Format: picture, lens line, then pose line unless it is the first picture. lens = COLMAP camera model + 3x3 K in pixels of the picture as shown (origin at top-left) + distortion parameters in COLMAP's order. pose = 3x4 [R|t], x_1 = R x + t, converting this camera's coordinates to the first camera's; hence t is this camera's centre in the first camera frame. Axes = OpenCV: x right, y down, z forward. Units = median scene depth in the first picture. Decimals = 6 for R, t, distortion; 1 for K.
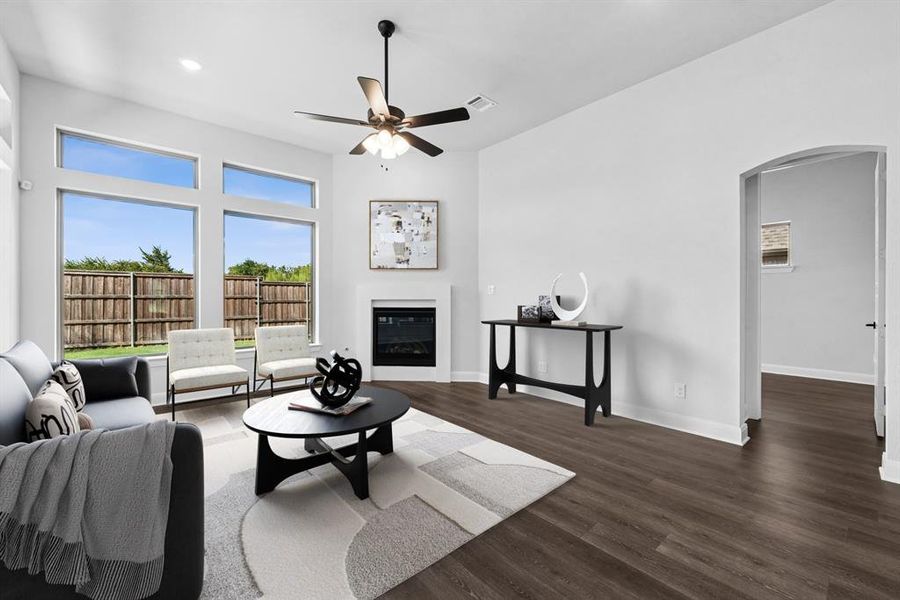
lens RADIAL K [[365.9, 0, 451.2], [0, 365.9, 301.4], [0, 0, 1]] dist [0.000661, -0.000987]
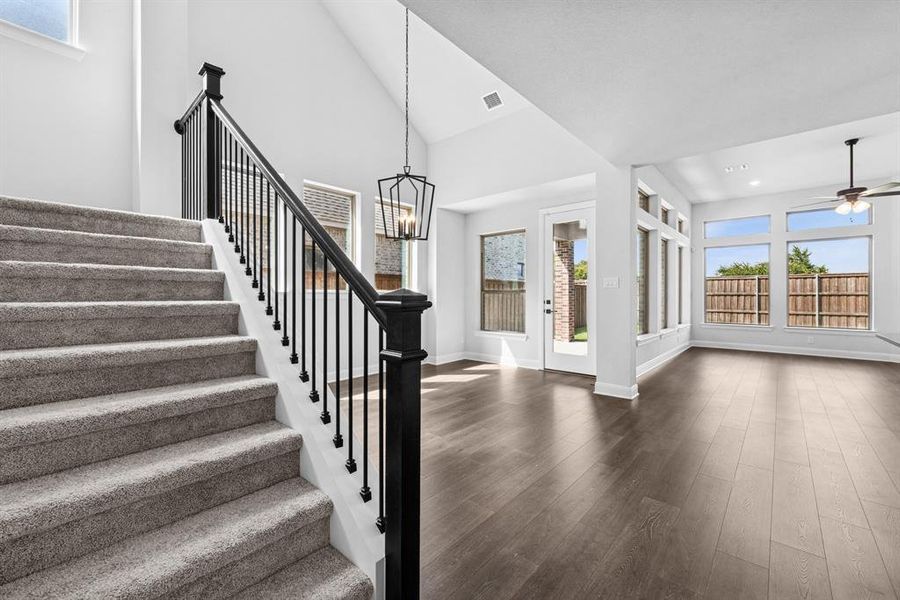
lens RADIAL K [[365.9, 0, 451.8], [0, 365.9, 297.5], [0, 0, 1]] dist [0.000661, -0.000987]
pose [[0.116427, 0.008052, -0.993167, 0.307656], [-0.009318, 0.999932, 0.007014, 0.001141], [0.993156, 0.008437, 0.116494, -0.249965]]
